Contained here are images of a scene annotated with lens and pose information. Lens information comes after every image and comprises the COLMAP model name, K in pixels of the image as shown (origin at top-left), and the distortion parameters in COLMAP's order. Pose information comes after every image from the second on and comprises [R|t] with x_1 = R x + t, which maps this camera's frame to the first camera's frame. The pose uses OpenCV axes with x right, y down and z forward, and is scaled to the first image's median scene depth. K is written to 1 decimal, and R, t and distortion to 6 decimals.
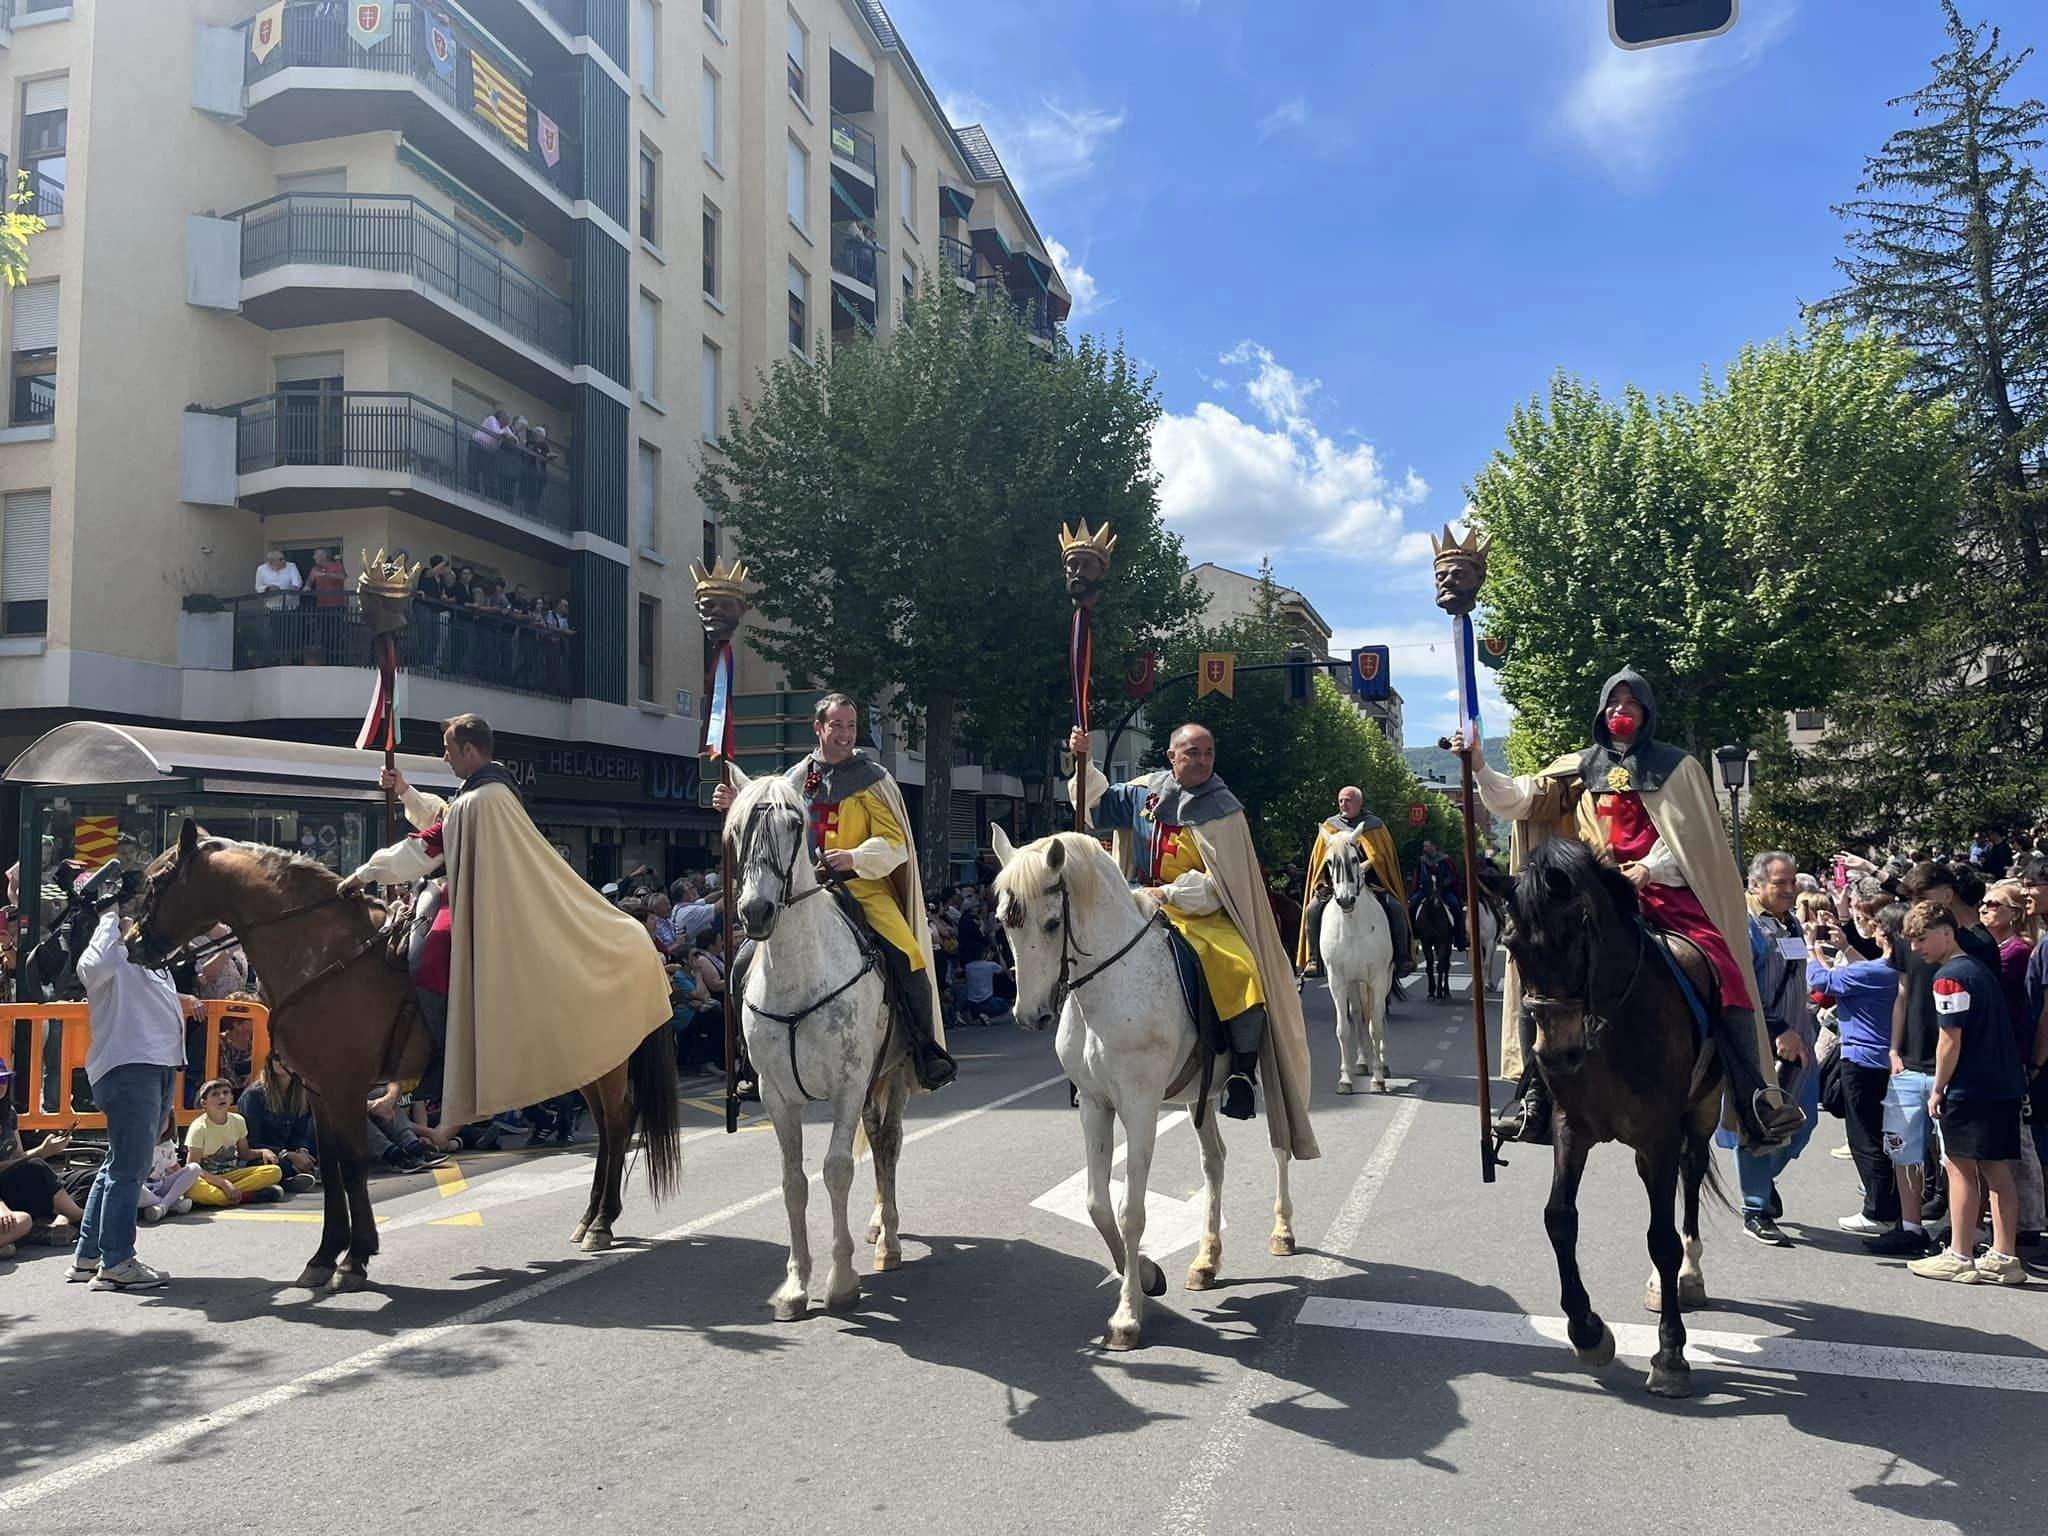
lens RADIAL K [[1533.3, 0, 1024.0], [0, 1533.3, 768.0], [0, 0, 1]] dist [0.079177, -0.108217]
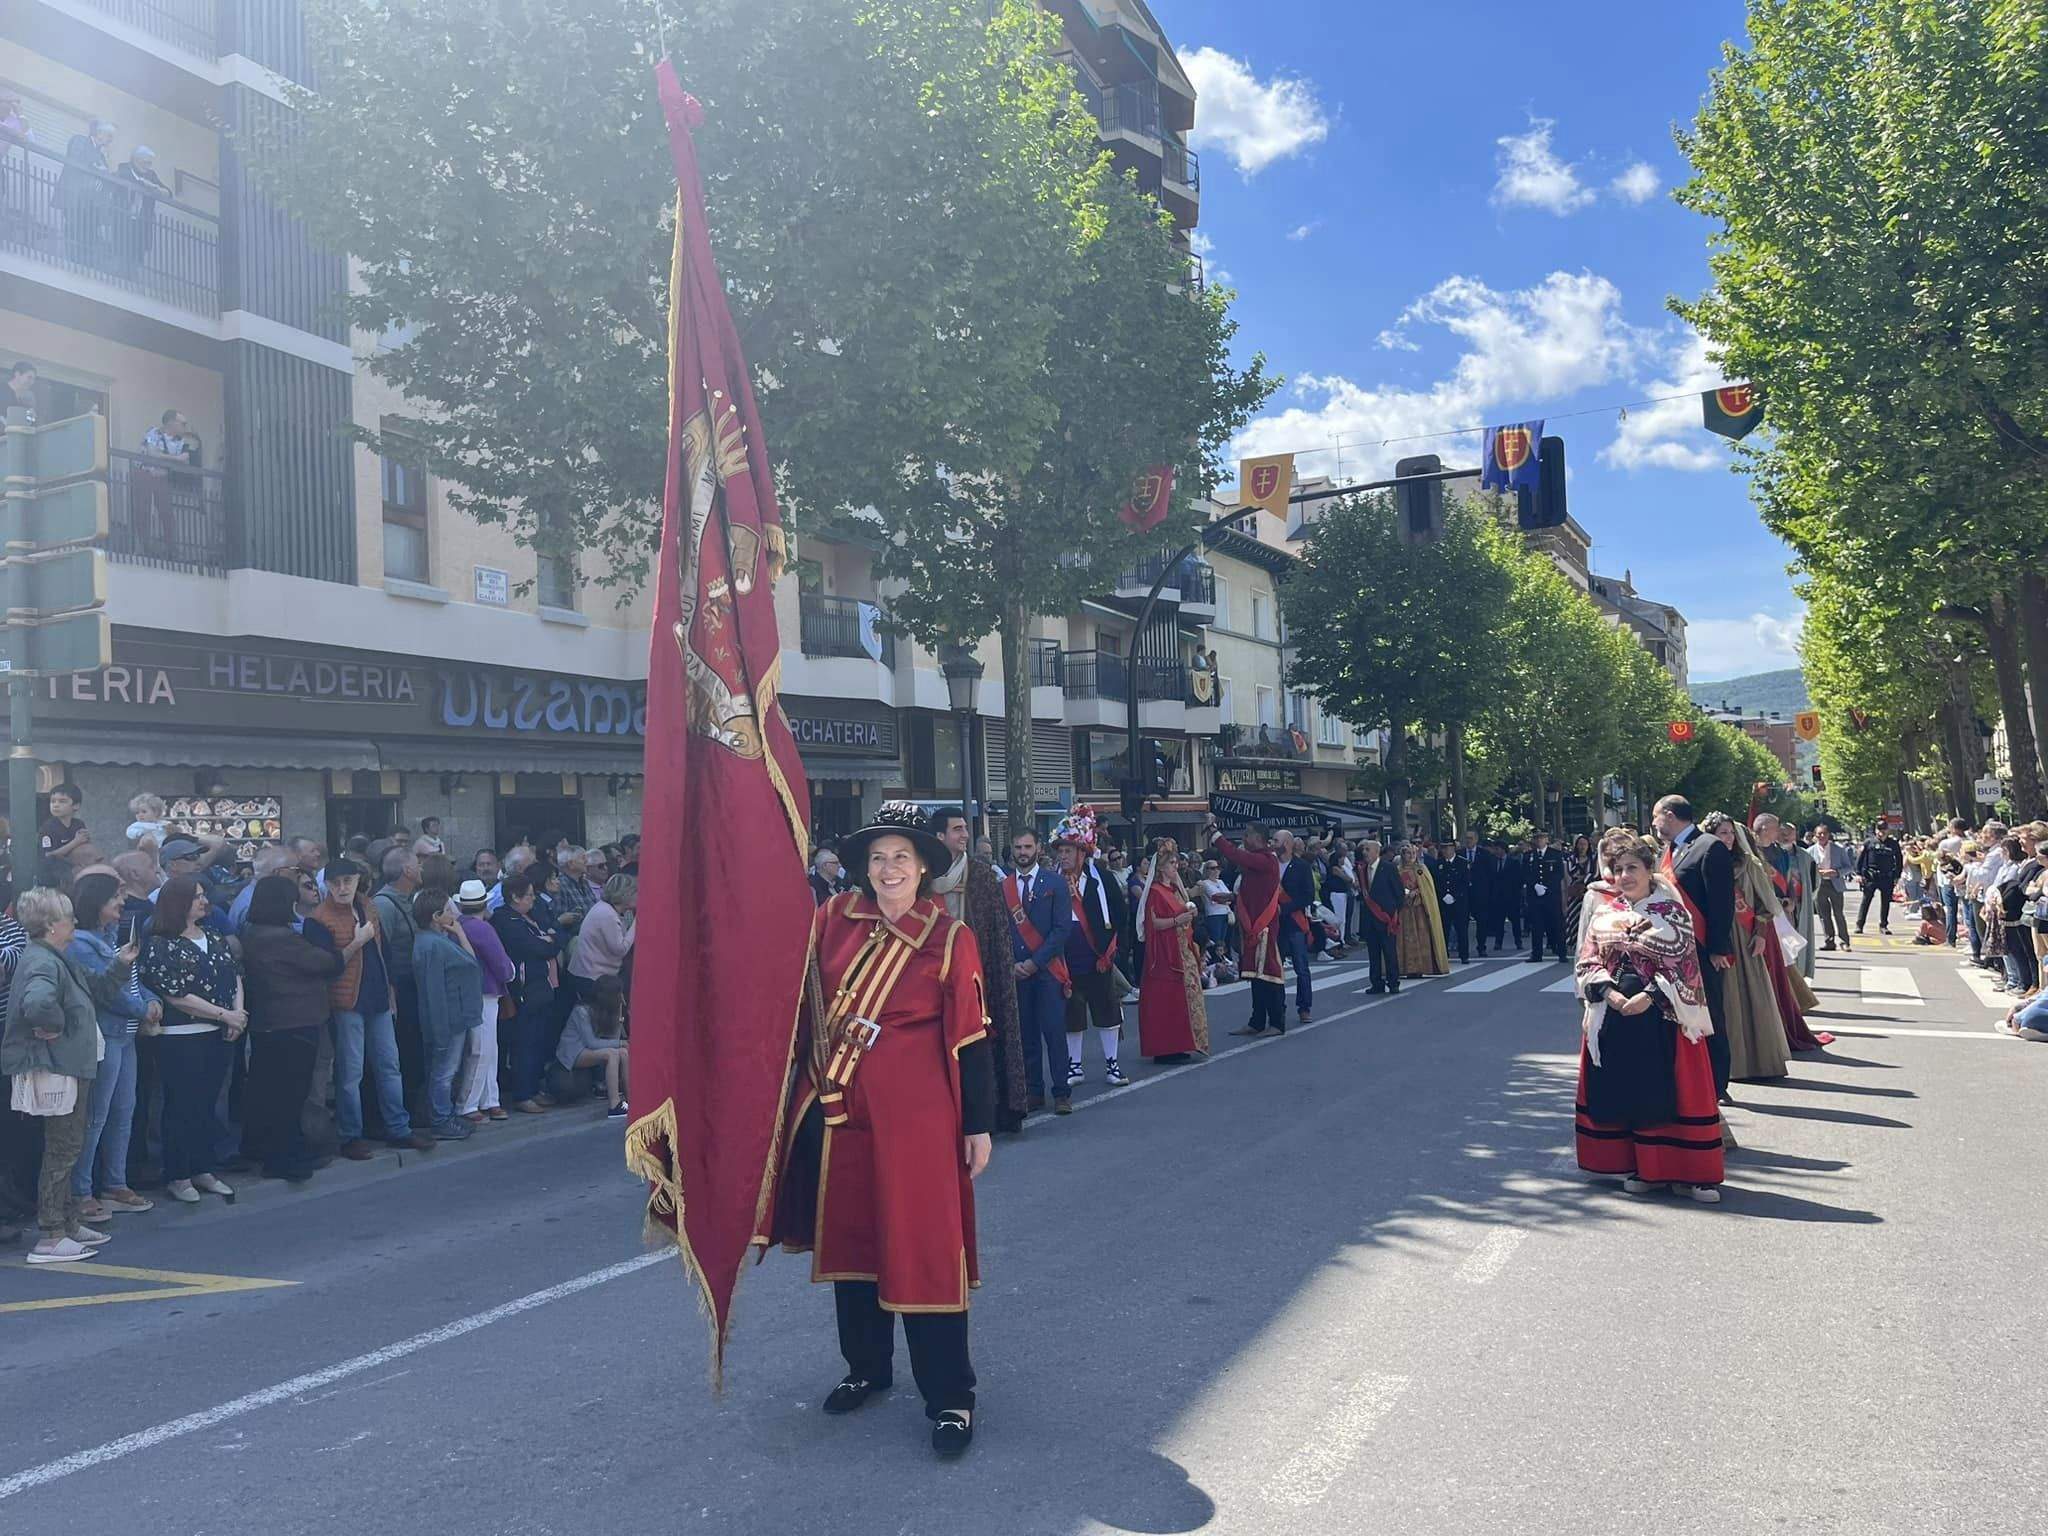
lens RADIAL K [[1544.2, 0, 1048.0], [0, 1544.2, 794.3], [0, 0, 1]] dist [0.027893, -0.007531]
pose [[0.987042, -0.033540, -0.156916, 0.103840], [0.040322, 0.998376, 0.040242, 0.026008], [0.155312, -0.046048, 0.986792, 0.286613]]
